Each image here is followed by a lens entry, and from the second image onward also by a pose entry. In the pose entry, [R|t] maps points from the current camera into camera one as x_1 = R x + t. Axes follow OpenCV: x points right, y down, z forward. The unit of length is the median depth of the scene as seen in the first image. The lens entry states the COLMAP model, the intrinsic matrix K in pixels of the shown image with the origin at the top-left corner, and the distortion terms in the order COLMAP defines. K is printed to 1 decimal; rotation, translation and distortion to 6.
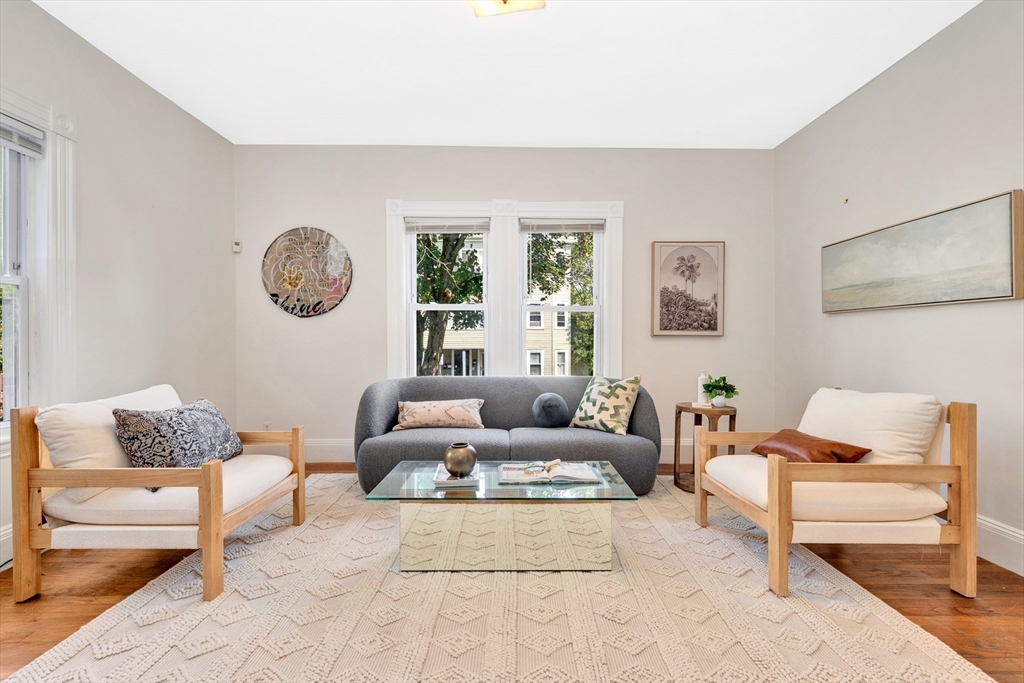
lens RADIAL K [[456.1, 0, 510.3], [0, 456.1, 344.4], [0, 0, 1]] dist [0.002598, 0.000488]
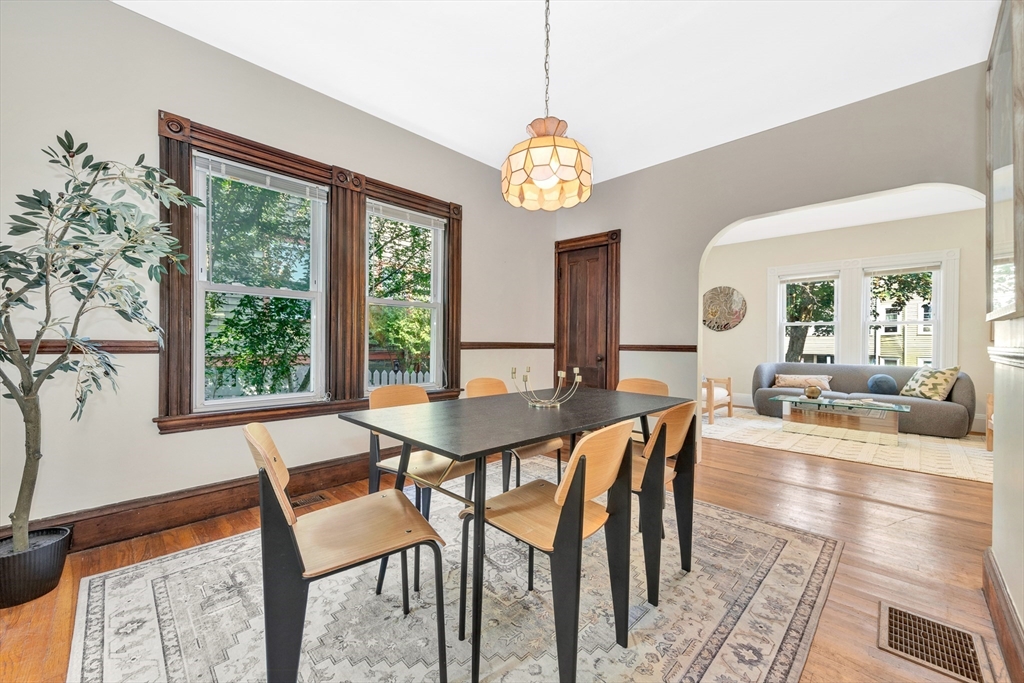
lens RADIAL K [[391.1, 0, 512.0], [0, 391.1, 341.5], [0, 0, 1]] dist [0.001780, 0.000296]
pose [[0.706830, 0.005197, -0.707364, 0.138272], [-0.017909, 0.999784, -0.010550, 0.023369], [0.707156, 0.020125, 0.706771, -0.961390]]
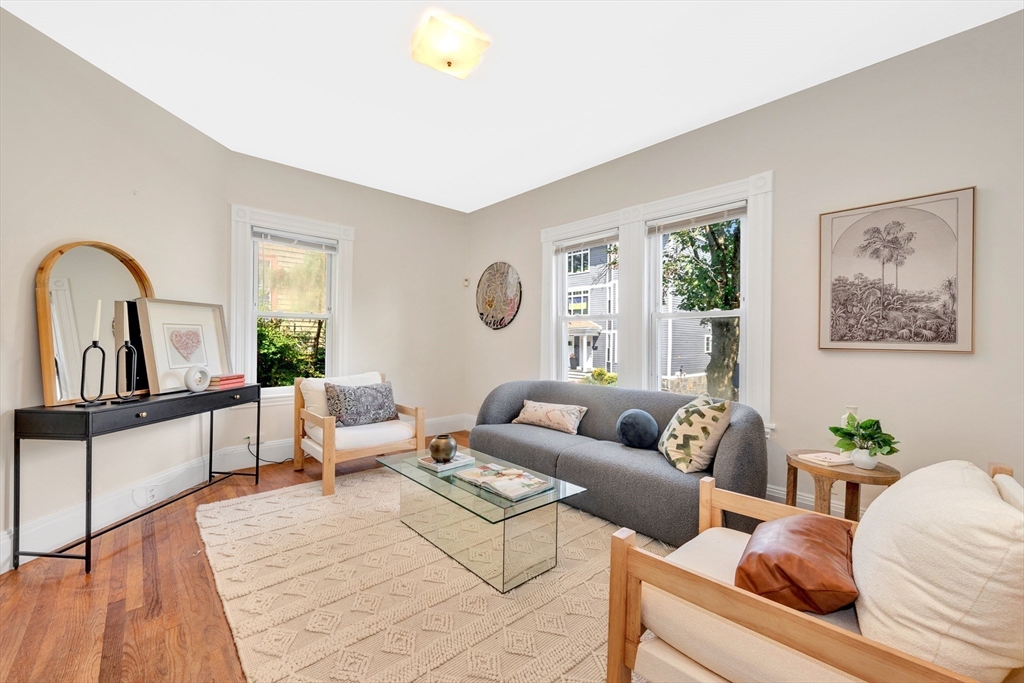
lens RADIAL K [[410.8, 0, 492.3], [0, 410.8, 340.5], [0, 0, 1]] dist [0.000266, -0.000311]
pose [[0.653645, 0.005607, -0.756781, 0.499324], [-0.020639, 0.999733, -0.010419, -0.016568], [0.756520, 0.022430, 0.653586, 0.230924]]
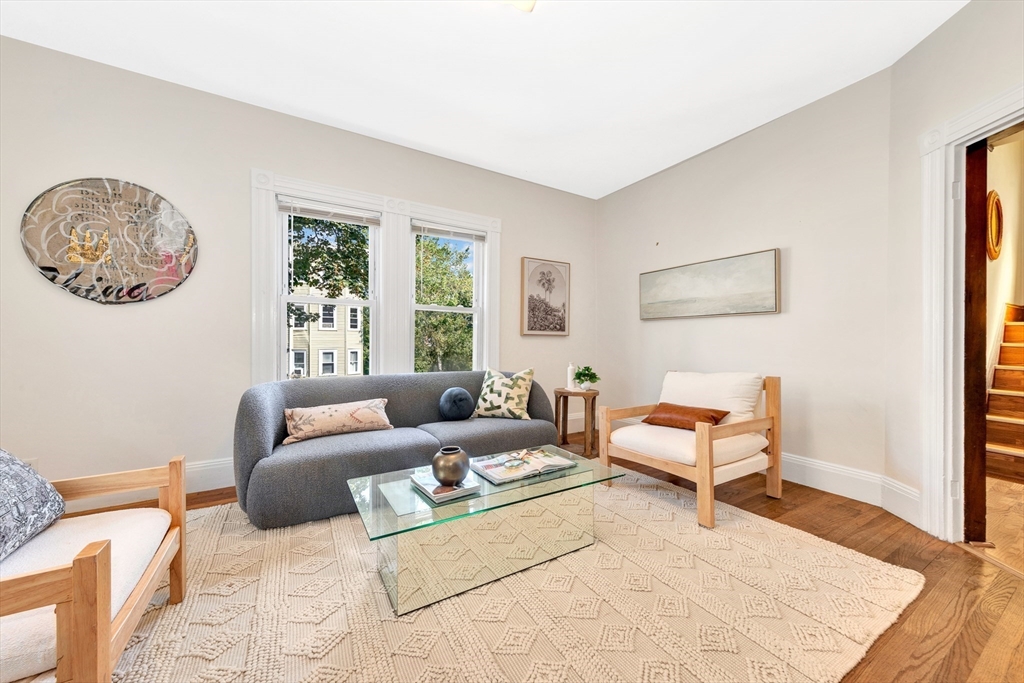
lens RADIAL K [[373.5, 0, 513.0], [0, 373.5, 342.2], [0, 0, 1]] dist [0.006818, -0.002368]
pose [[0.854996, 0.000481, 0.518634, -0.239639], [0.002769, 0.999981, -0.005492, 0.006471], [-0.518627, 0.006132, 0.854979, 0.184406]]
